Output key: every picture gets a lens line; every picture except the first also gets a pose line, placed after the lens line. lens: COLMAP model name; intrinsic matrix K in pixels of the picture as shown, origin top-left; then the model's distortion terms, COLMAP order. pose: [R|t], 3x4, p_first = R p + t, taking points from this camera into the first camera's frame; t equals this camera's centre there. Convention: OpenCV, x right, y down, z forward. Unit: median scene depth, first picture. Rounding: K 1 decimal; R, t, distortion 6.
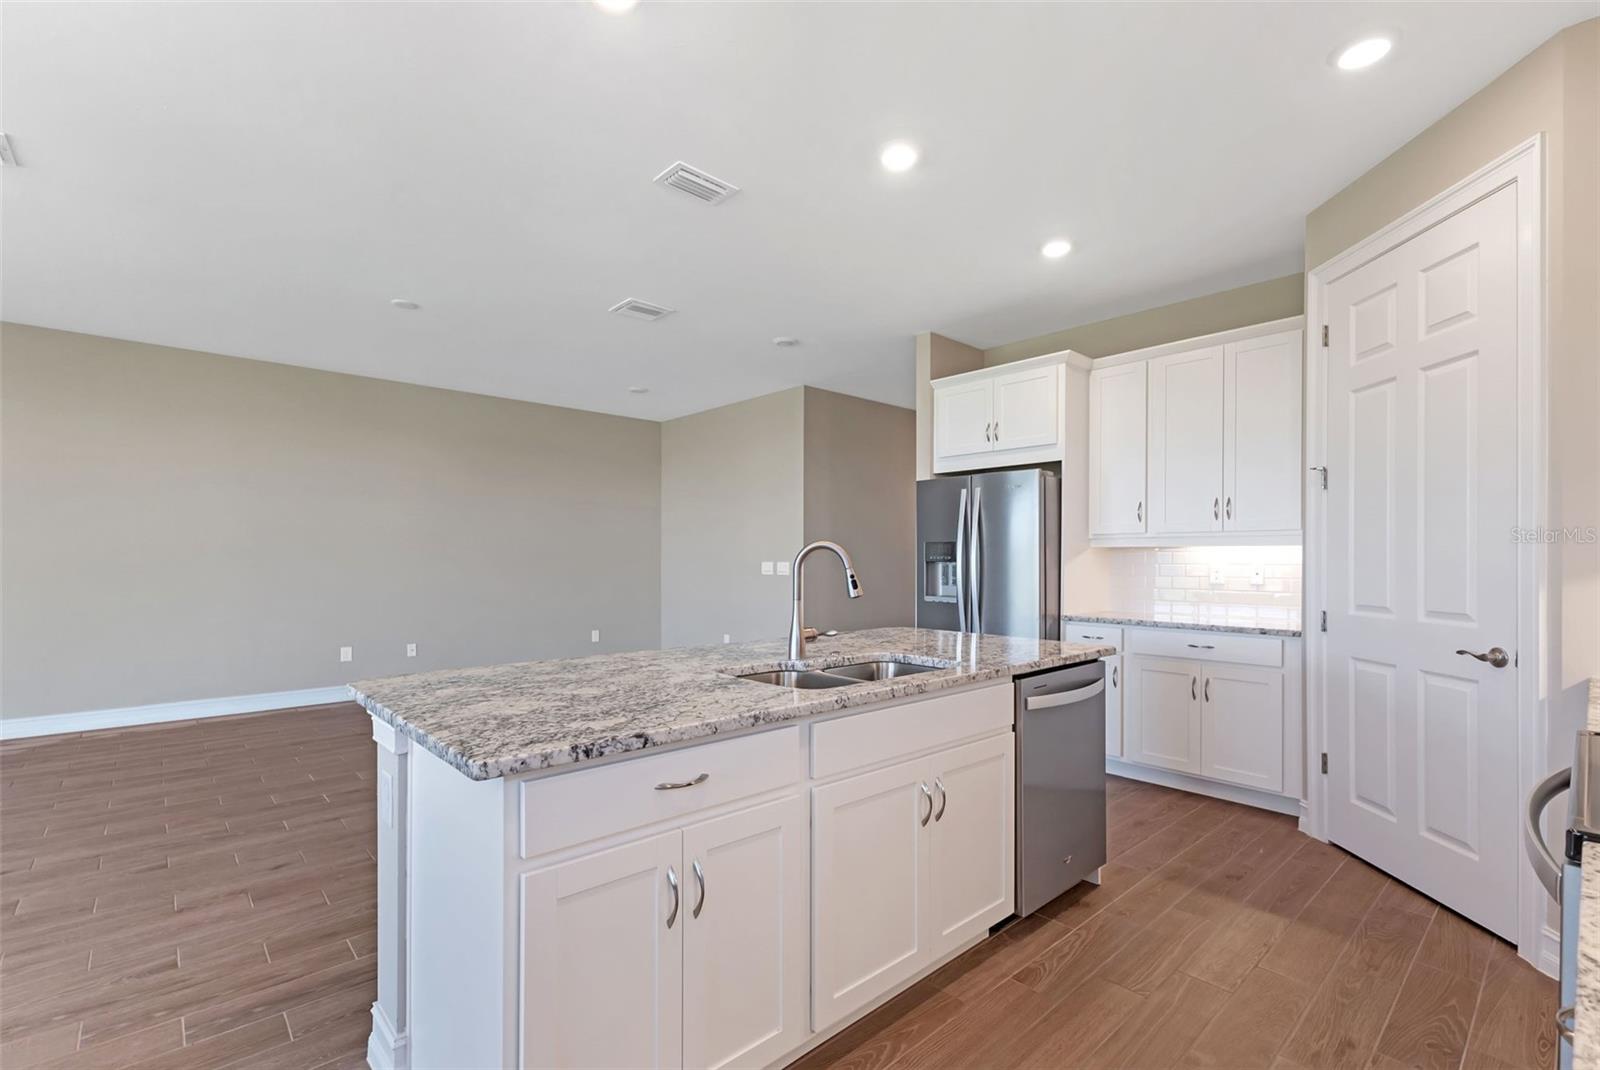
lens RADIAL K [[712.2, 0, 802.3], [0, 712.2, 557.9], [0, 0, 1]] dist [0.008027, -0.002395]
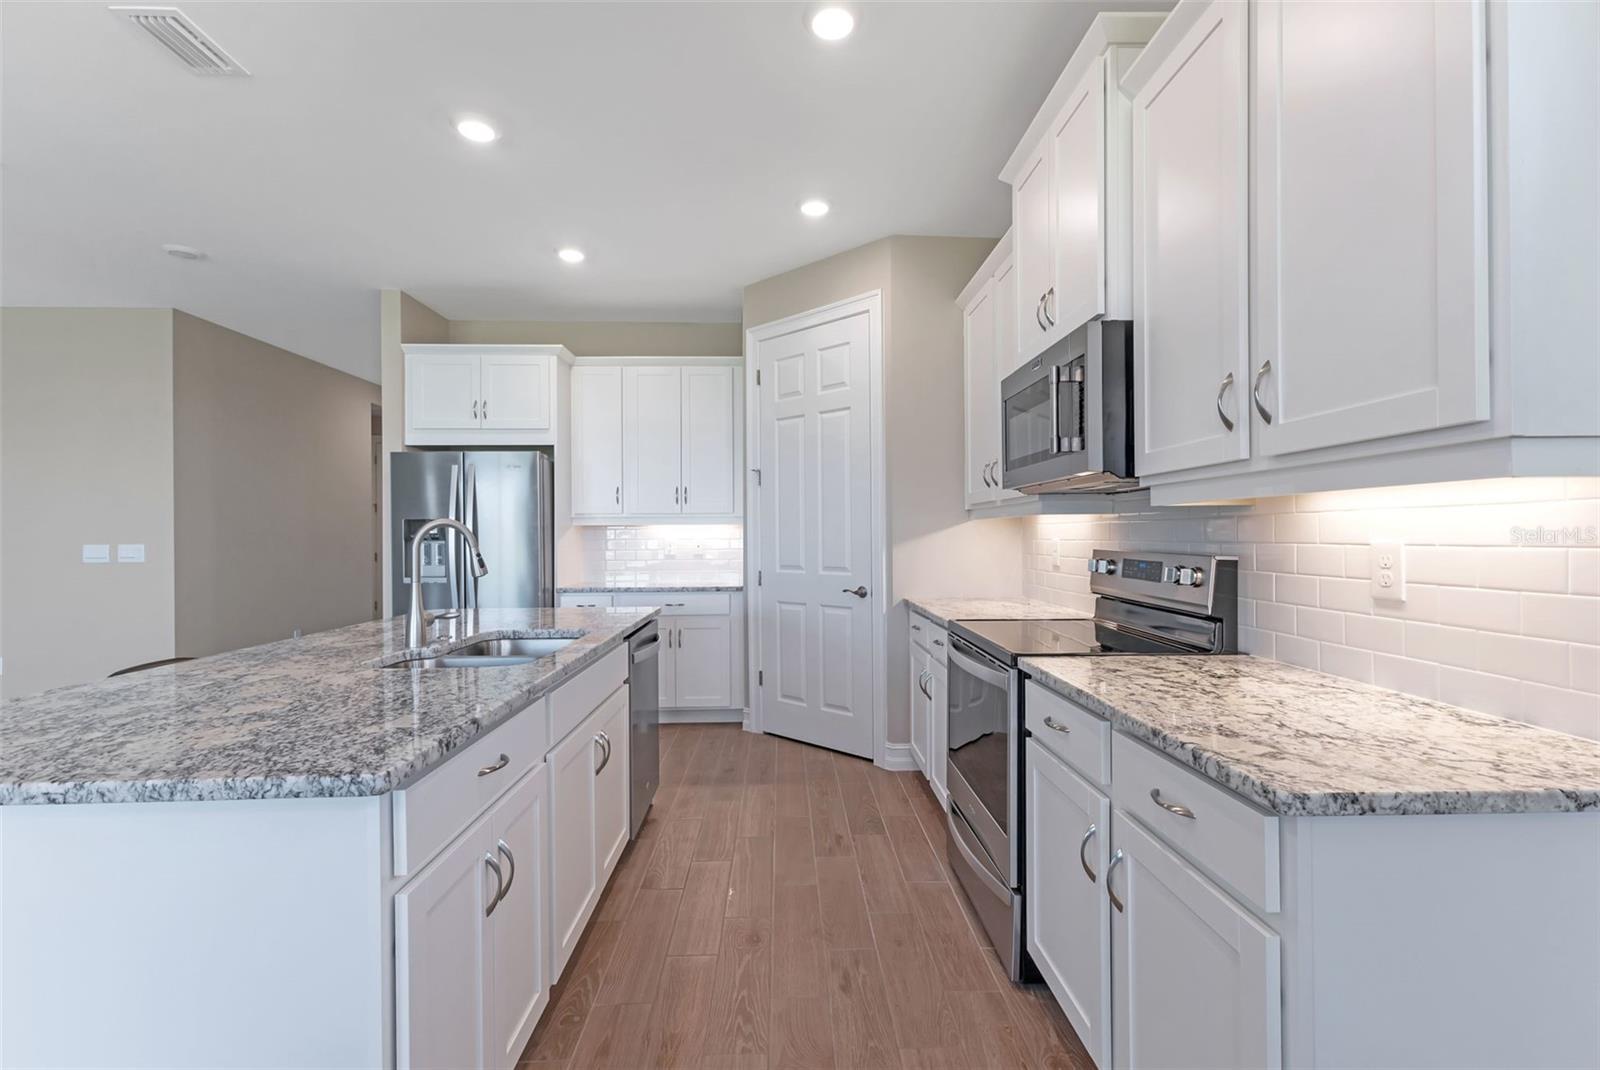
lens RADIAL K [[712.2, 0, 803.9], [0, 712.2, 534.7], [0, 0, 1]] dist [0.008027, -0.002395]
pose [[0.646934, -0.007476, 0.762510, -0.268956], [0.008462, 0.999961, 0.002625, -0.000595], [-0.762499, 0.004754, 0.646971, 0.015010]]
